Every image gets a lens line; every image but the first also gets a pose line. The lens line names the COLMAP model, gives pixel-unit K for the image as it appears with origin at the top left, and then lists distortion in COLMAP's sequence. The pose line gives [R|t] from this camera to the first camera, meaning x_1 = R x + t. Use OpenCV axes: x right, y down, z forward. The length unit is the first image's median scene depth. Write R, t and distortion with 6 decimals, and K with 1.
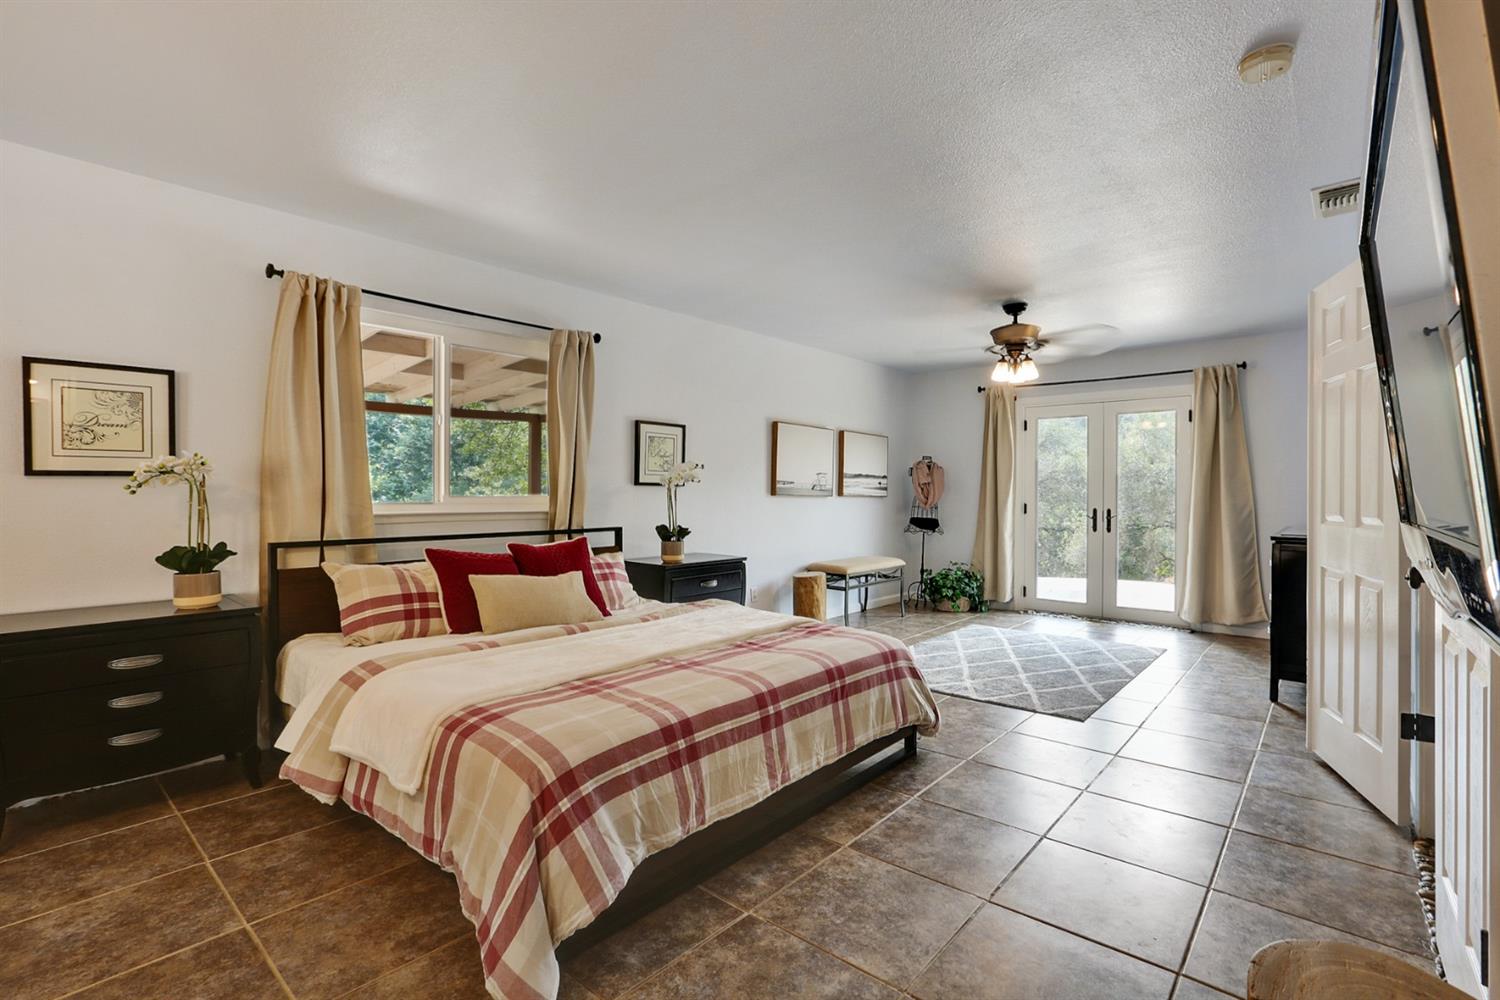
lens RADIAL K [[692.5, 0, 750.4], [0, 692.5, 499.3], [0, 0, 1]] dist [-0.021305, 0.006575]
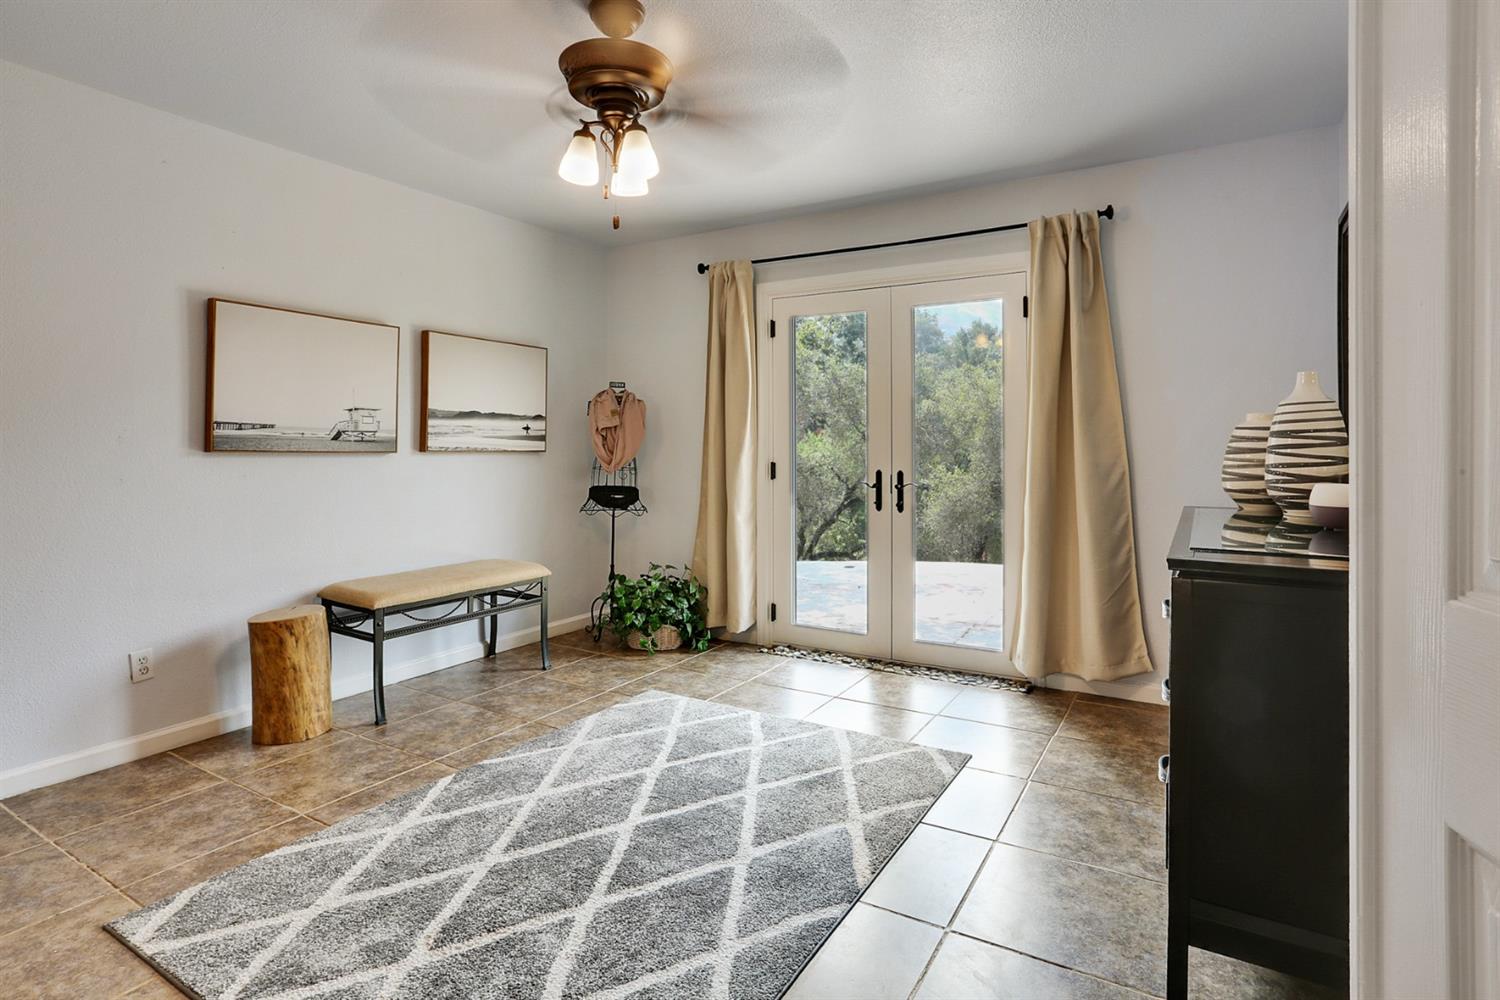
lens RADIAL K [[779.4, 0, 720.7], [0, 779.4, 448.4], [0, 0, 1]] dist [-0.045361, -0.000057]
pose [[0.989720, -0.005644, 0.142905, 0.273664], [0.006429, 0.999967, -0.005032, -0.002485], [-0.142872, 0.005899, 0.989724, 0.370253]]
